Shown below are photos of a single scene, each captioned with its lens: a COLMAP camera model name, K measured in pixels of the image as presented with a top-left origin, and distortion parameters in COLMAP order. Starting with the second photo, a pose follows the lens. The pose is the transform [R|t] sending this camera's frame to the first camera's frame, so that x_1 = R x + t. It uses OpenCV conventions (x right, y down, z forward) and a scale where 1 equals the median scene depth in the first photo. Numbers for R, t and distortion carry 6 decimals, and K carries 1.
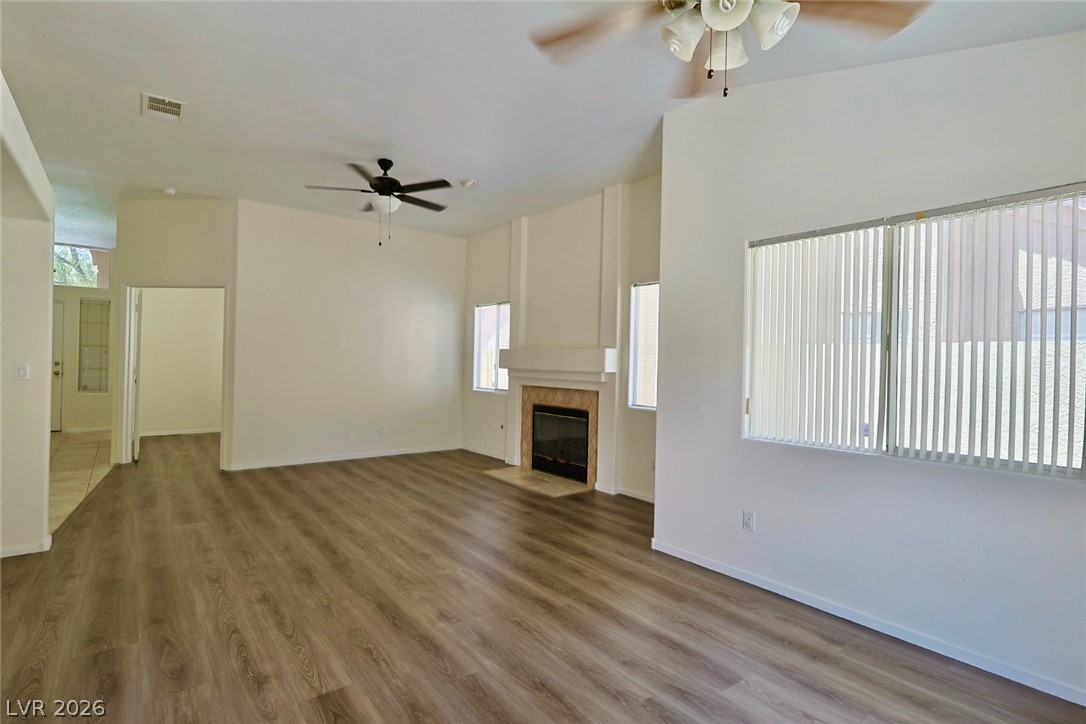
lens RADIAL K [[531.5, 0, 538.3], [0, 531.5, 359.1], [0, 0, 1]] dist [-0.001431, -0.000105]
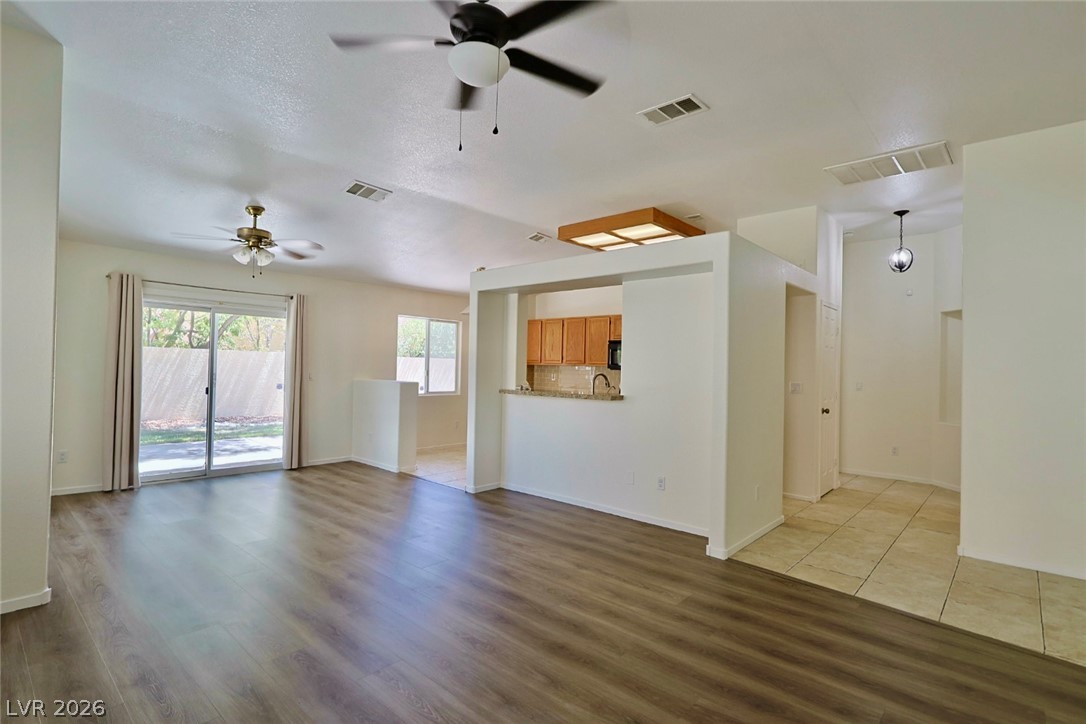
lens RADIAL K [[531.5, 0, 538.3], [0, 531.5, 359.1], [0, 0, 1]] dist [-0.001431, -0.000105]
pose [[-0.984445, -0.041214, -0.170790, -0.292010], [-0.038421, 0.999069, -0.019626, -0.007921], [0.171439, -0.012759, -0.985112, 1.616675]]
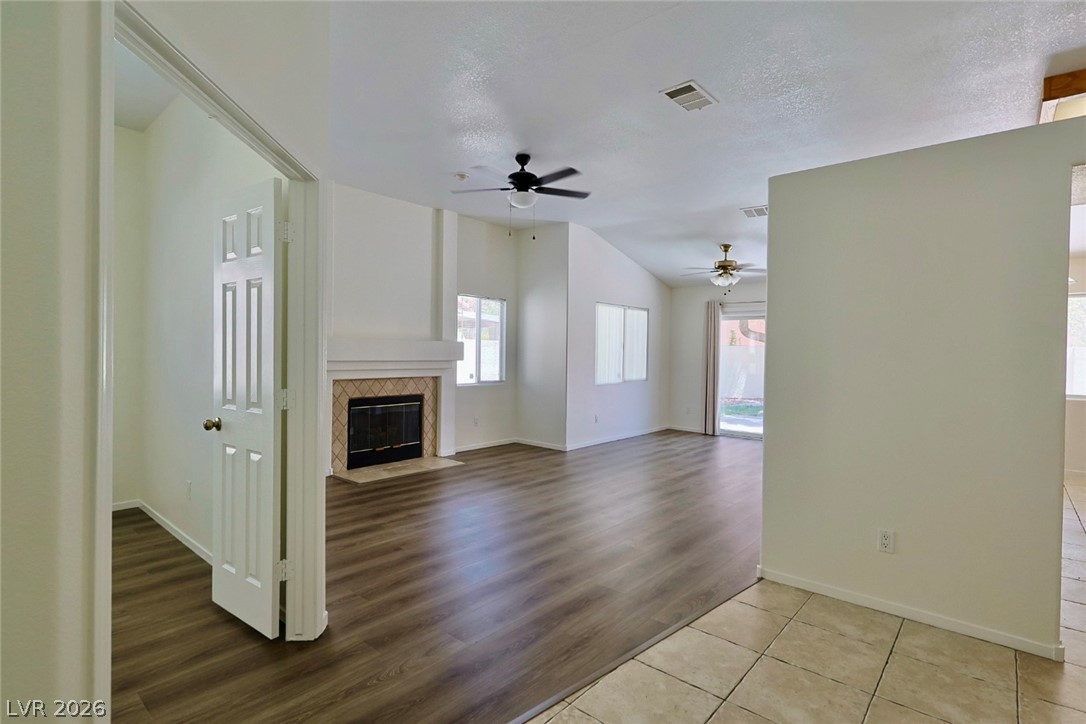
lens RADIAL K [[531.5, 0, 538.3], [0, 531.5, 359.1], [0, 0, 1]] dist [-0.001431, -0.000105]
pose [[-0.179223, -0.030172, 0.983346, -1.402727], [-0.018012, 0.999463, 0.027383, -0.020078], [-0.983644, -0.012805, -0.179670, 1.234752]]
